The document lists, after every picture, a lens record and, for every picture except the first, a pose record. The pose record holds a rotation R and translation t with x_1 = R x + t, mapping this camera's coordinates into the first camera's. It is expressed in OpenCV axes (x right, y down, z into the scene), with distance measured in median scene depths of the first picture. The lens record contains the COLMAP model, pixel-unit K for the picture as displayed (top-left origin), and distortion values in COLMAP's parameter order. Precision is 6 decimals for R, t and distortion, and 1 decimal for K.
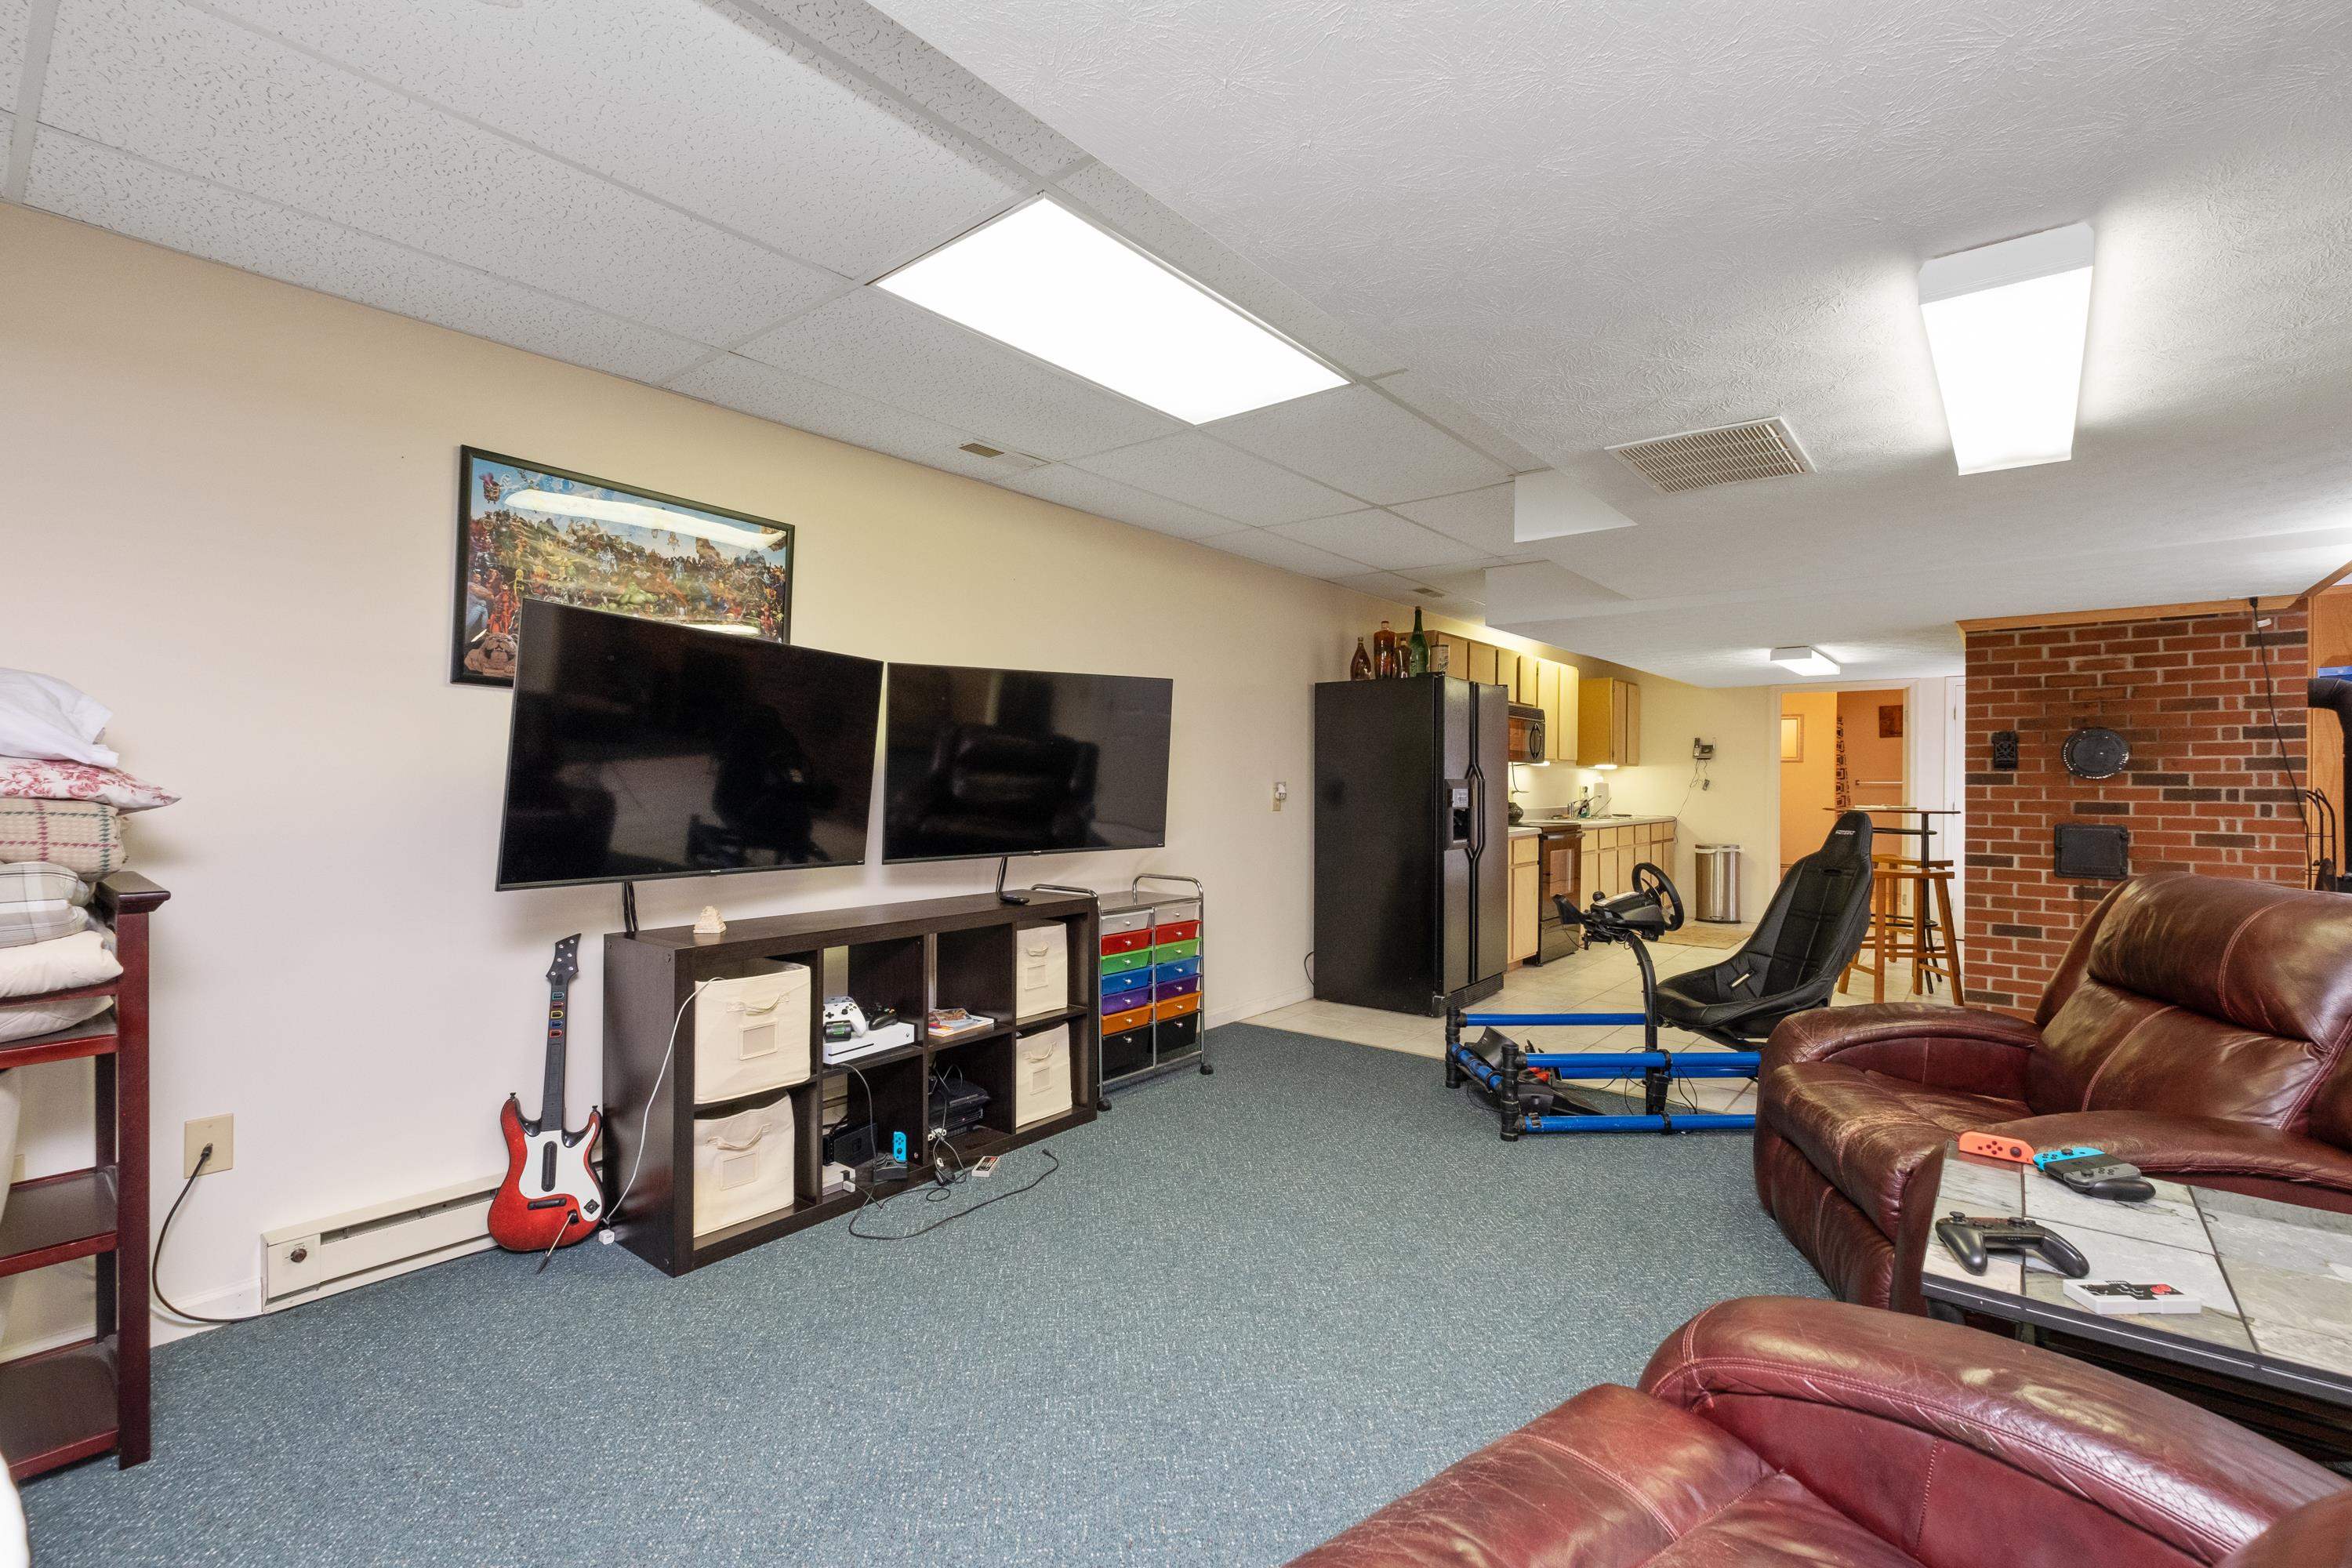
lens RADIAL K [[1011.7, 0, 1190.4], [0, 1011.7, 786.7], [0, 0, 1]] dist [-0.007154, -0.001657]
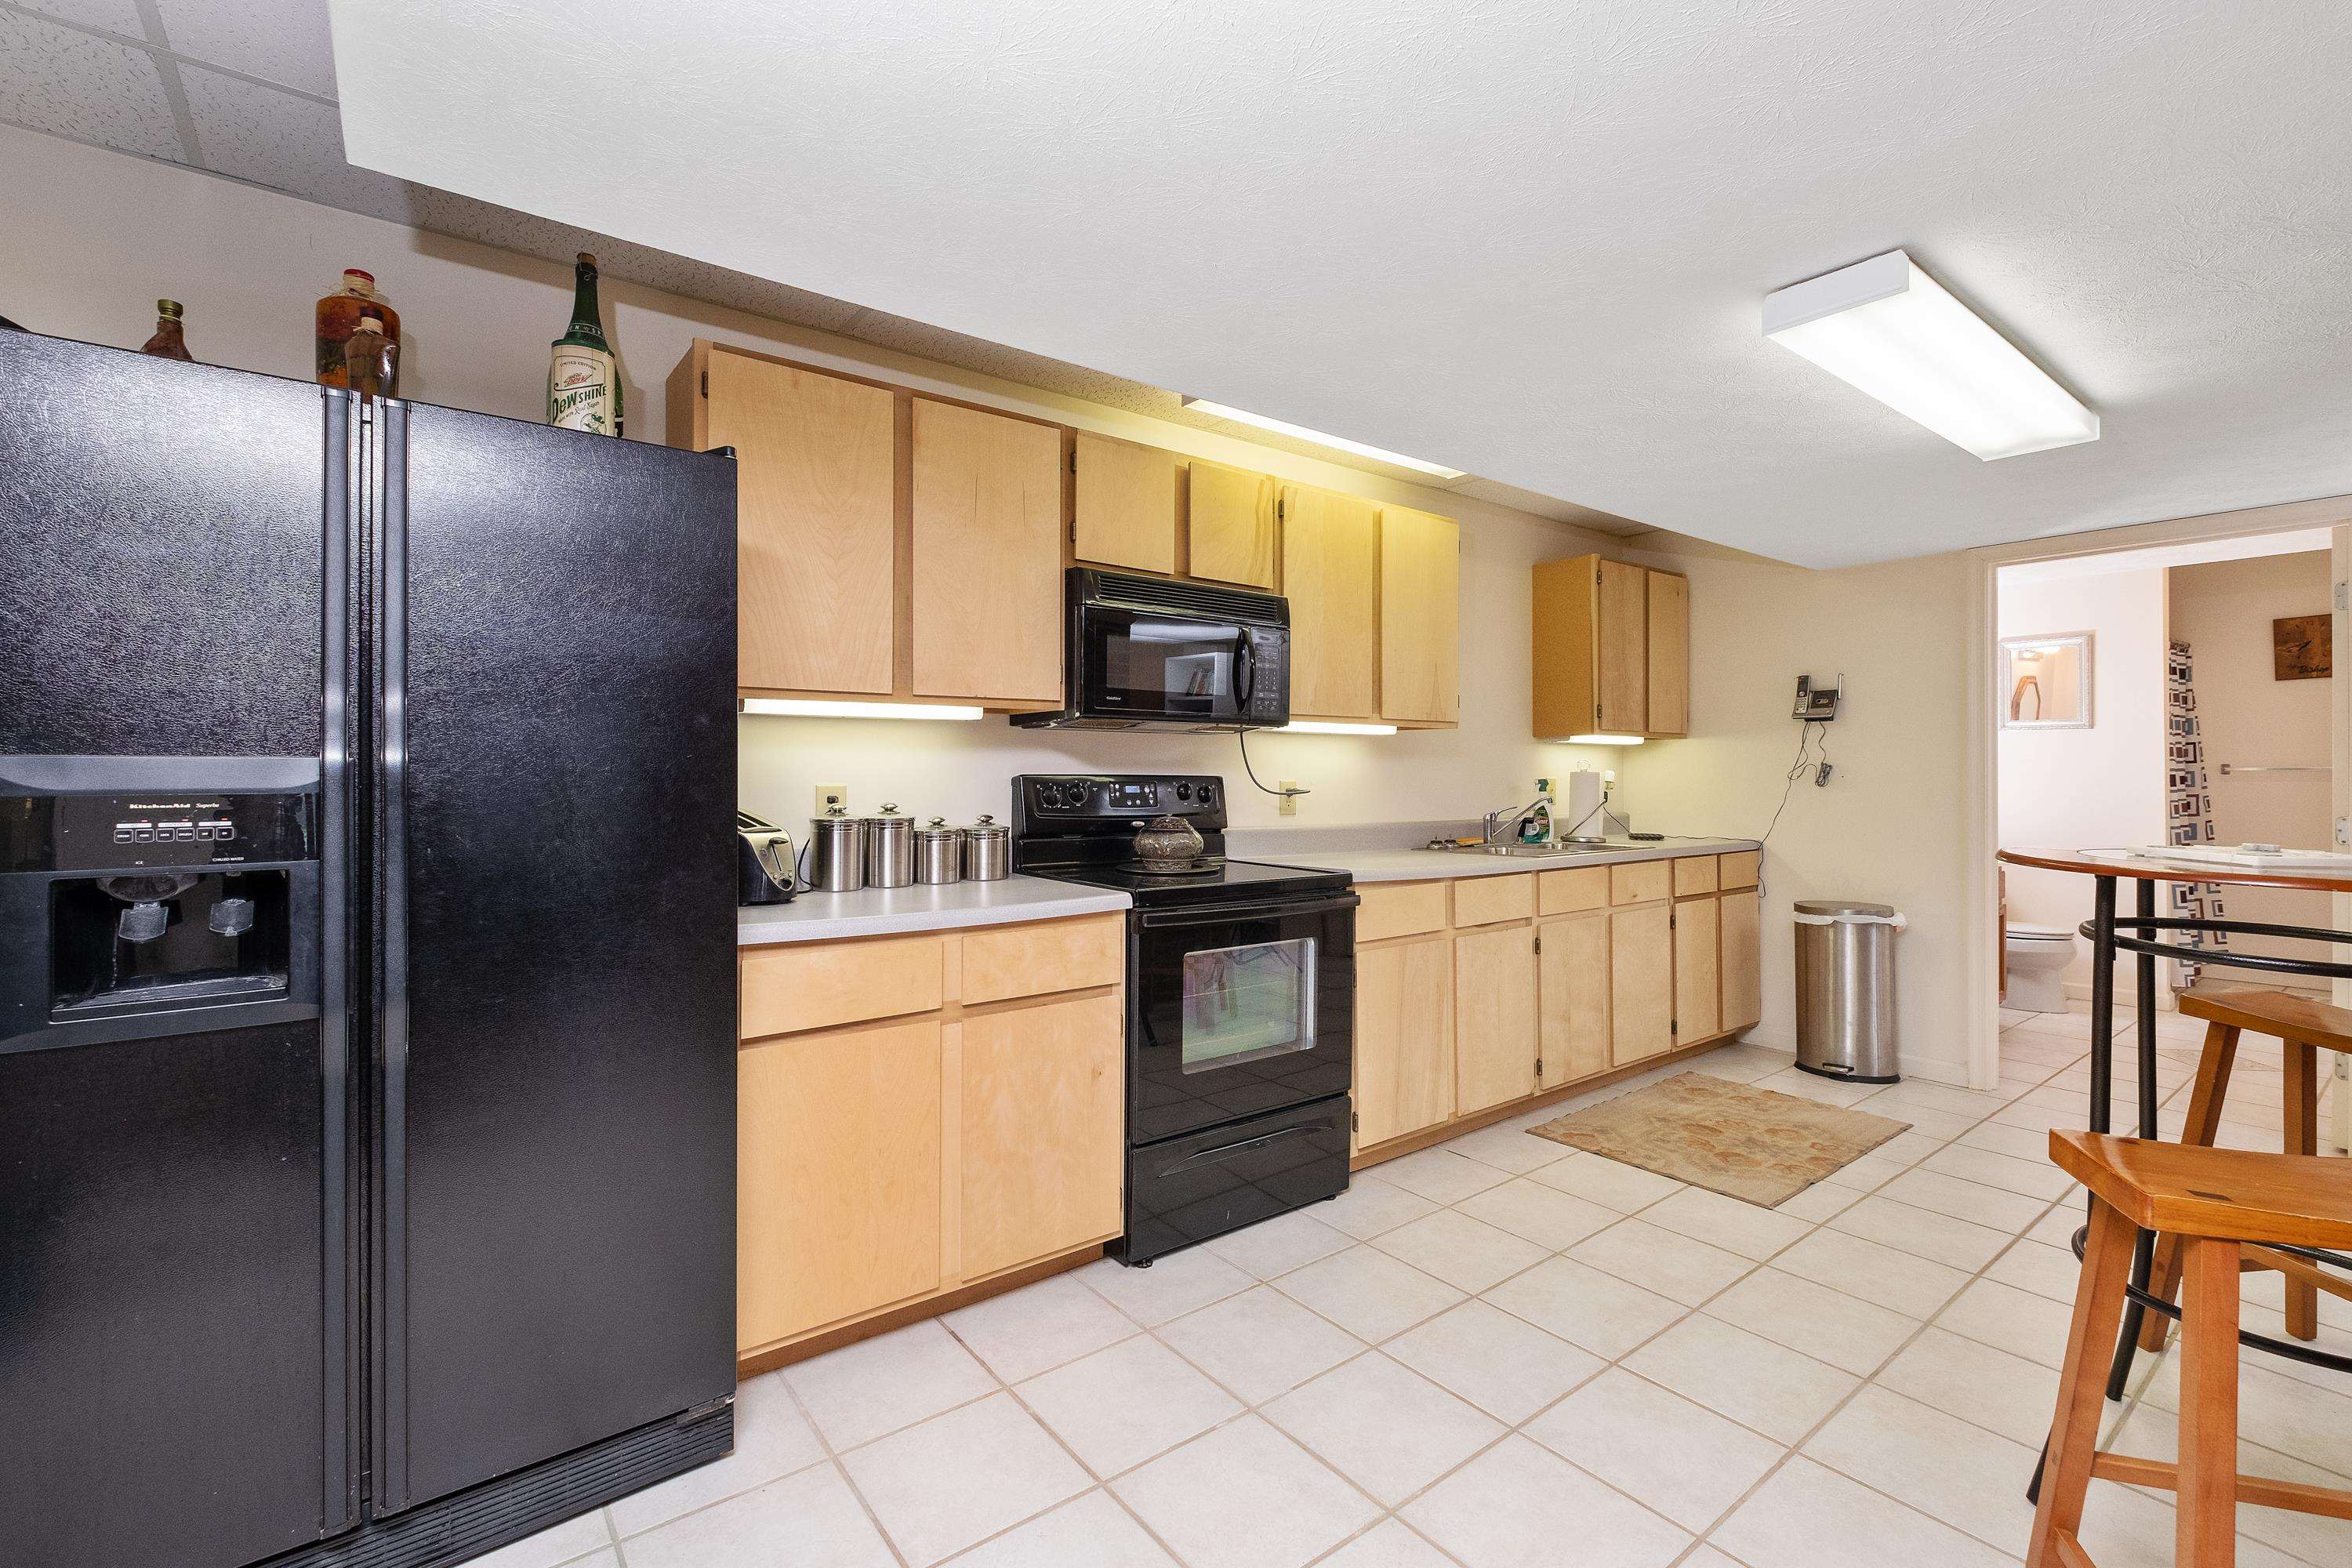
lens RADIAL K [[1011.7, 0, 1184.9], [0, 1011.7, 775.5], [0, 0, 1]] dist [-0.007154, -0.001657]
pose [[0.972811, -0.007112, -0.231489, 0.316053], [0.005267, 0.999949, -0.008590, 0.000848], [0.231539, 0.007137, 0.972800, 0.454587]]
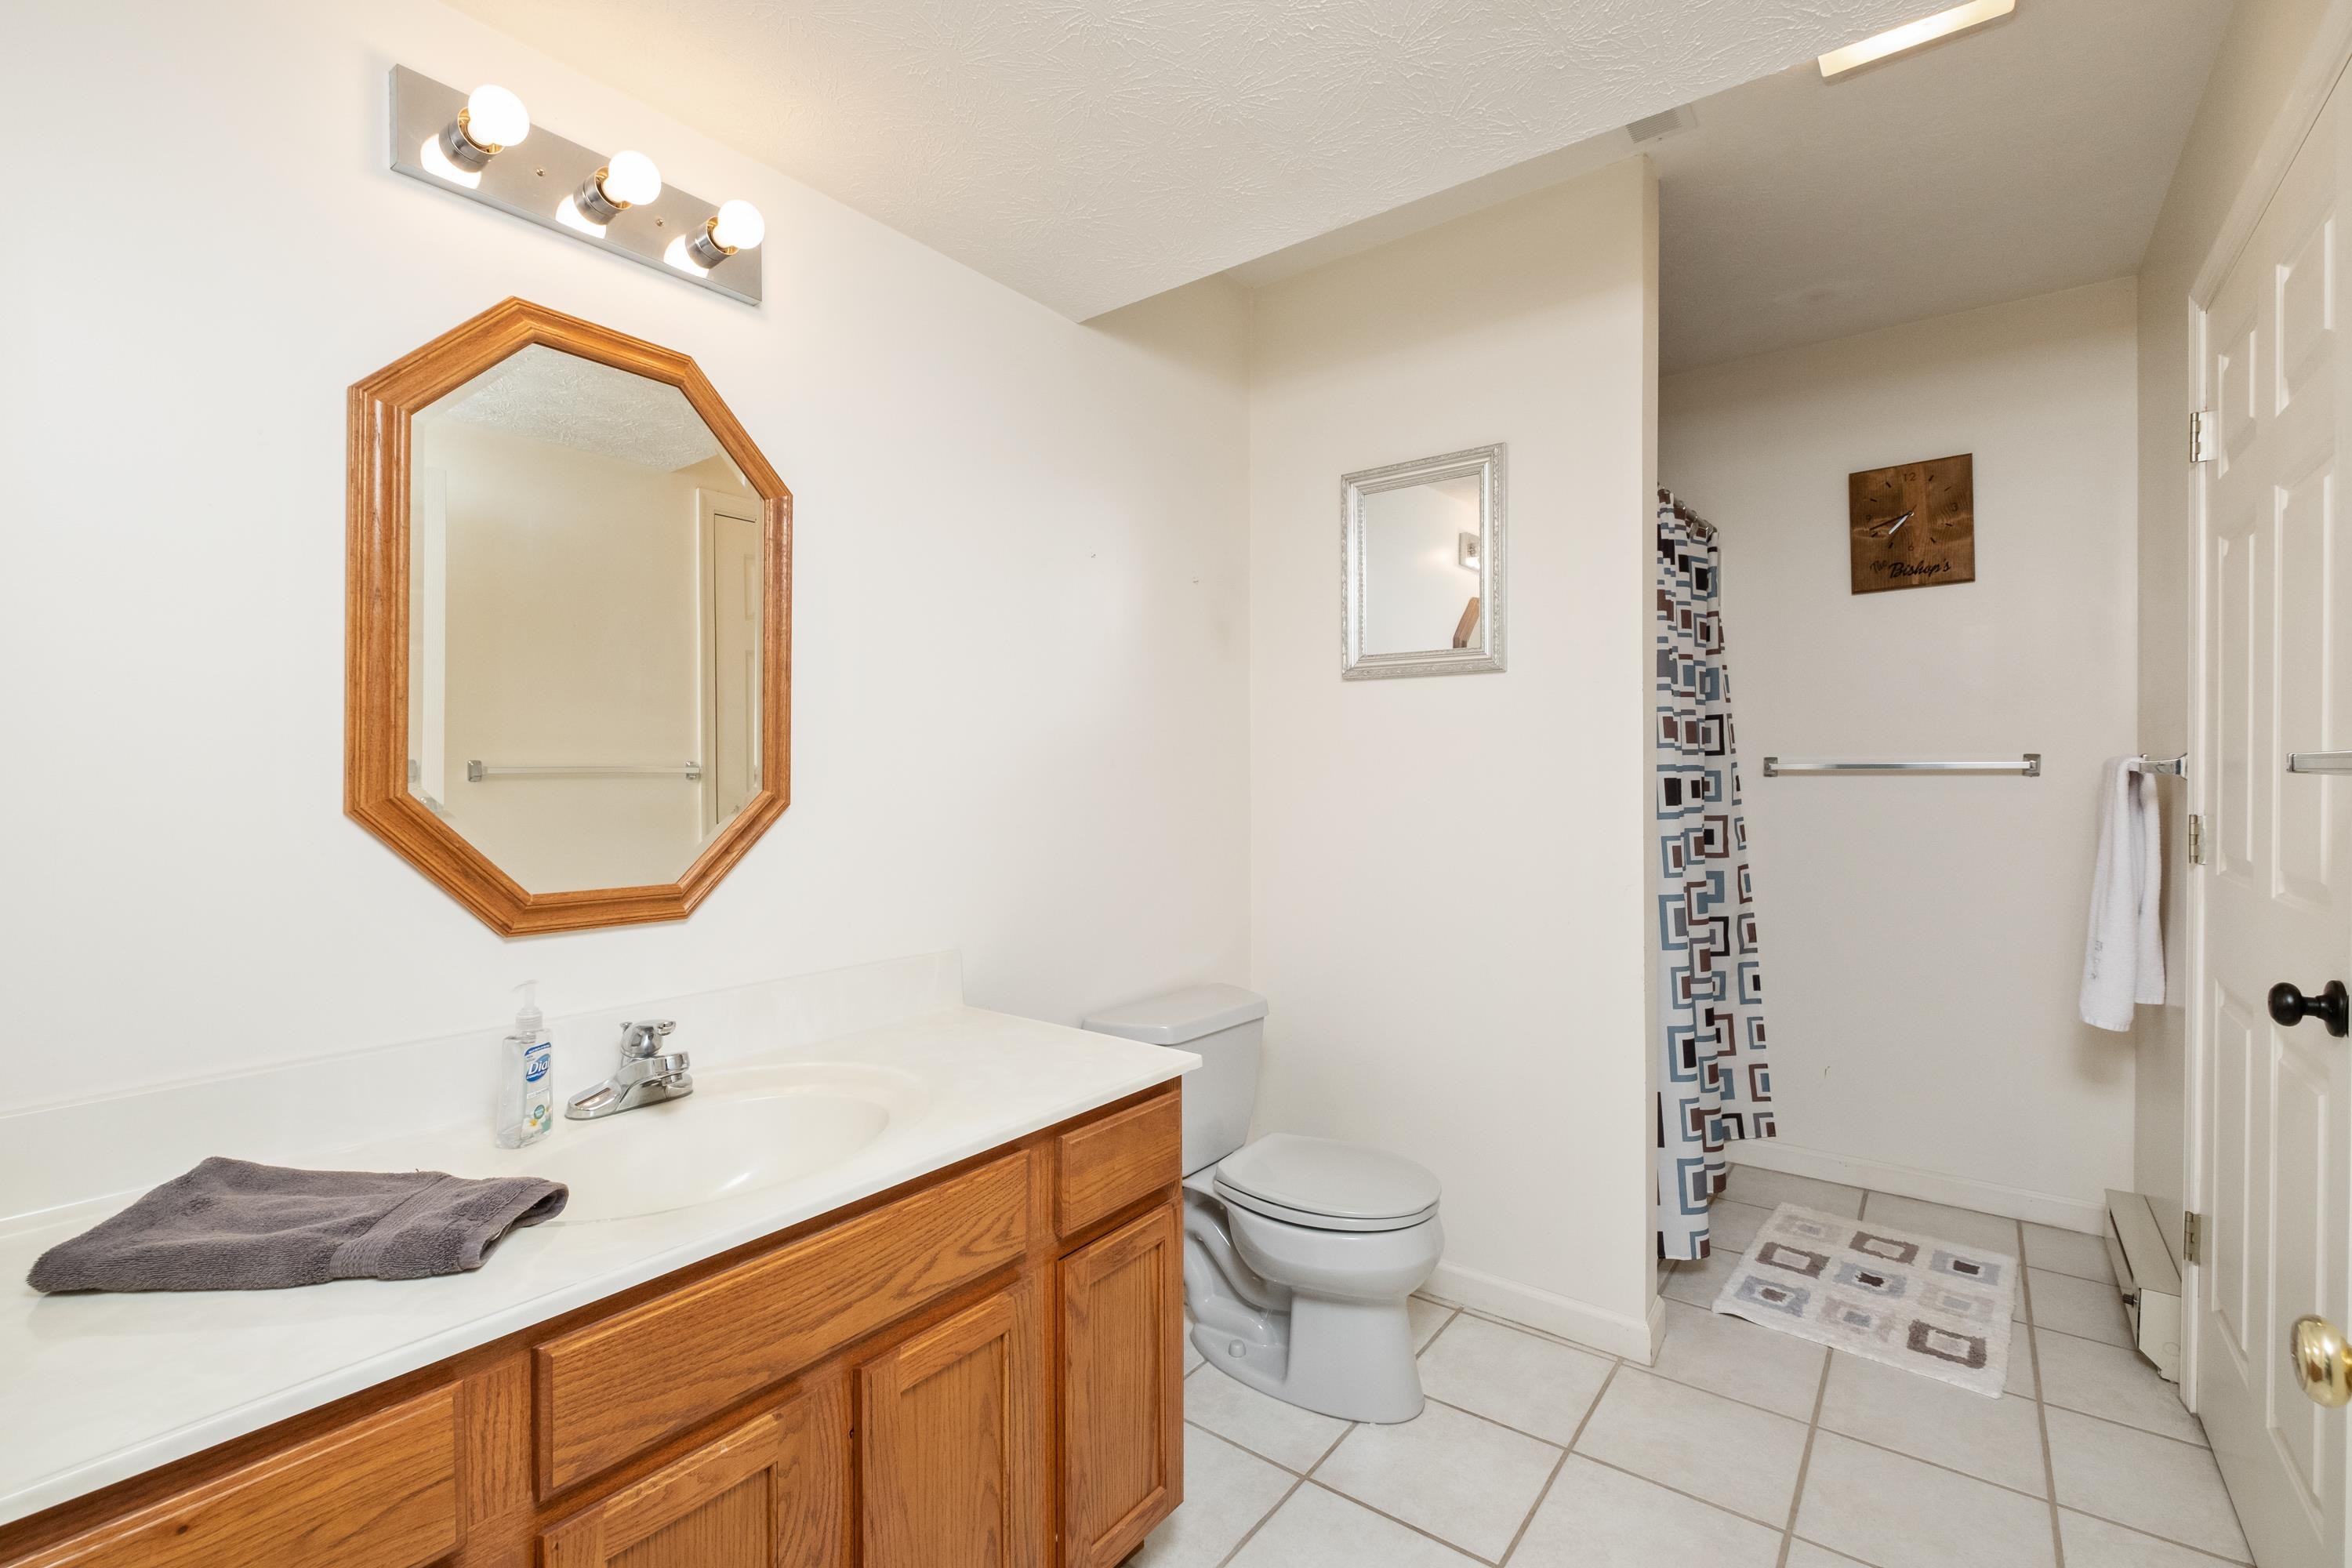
lens RADIAL K [[1011.7, 0, 1161.5], [0, 1011.7, 776.3], [0, 0, 1]] dist [-0.007154, -0.001657]
pose [[0.999836, -0.004682, 0.017498, 0.600440], [0.004679, 0.999989, 0.000225, -0.003019], [-0.017499, -0.000143, 0.999847, 0.890137]]
